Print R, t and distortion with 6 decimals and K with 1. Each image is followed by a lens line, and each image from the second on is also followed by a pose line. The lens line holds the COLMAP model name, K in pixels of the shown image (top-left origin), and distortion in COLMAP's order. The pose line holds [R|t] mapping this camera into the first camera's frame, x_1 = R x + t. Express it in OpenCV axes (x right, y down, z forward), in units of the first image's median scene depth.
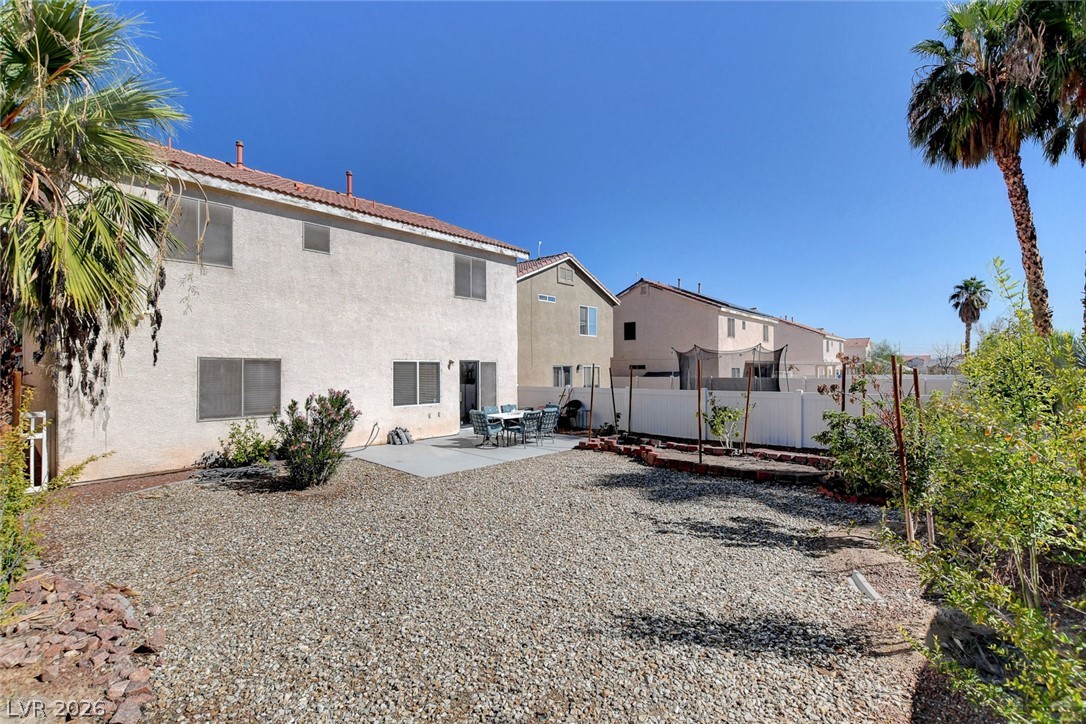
lens RADIAL K [[512.7, 0, 541.6], [0, 512.7, 372.7], [0, 0, 1]] dist [-0.034493, 0.000225]
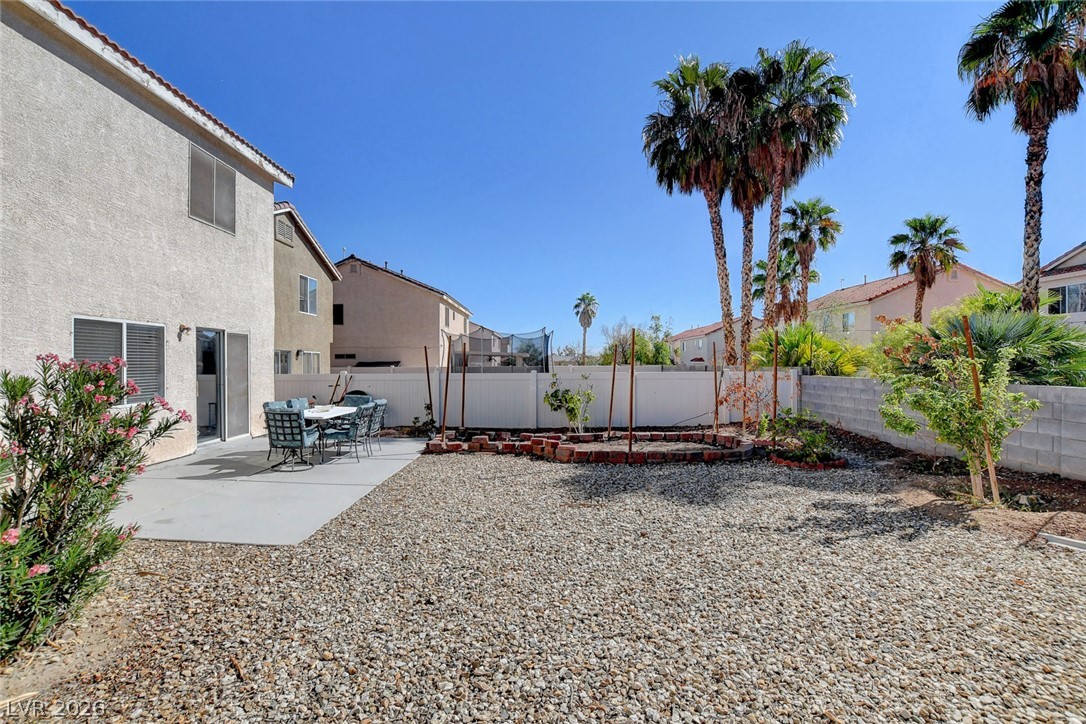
lens RADIAL K [[491.8, 0, 545.1], [0, 491.8, 370.4], [0, 0, 1]] dist [-0.036181, 0.005946]
pose [[0.750523, -0.006284, 0.660814, -0.230413], [0.005810, 0.999979, 0.002910, 0.026820], [-0.660819, 0.001656, 0.750544, 0.327770]]
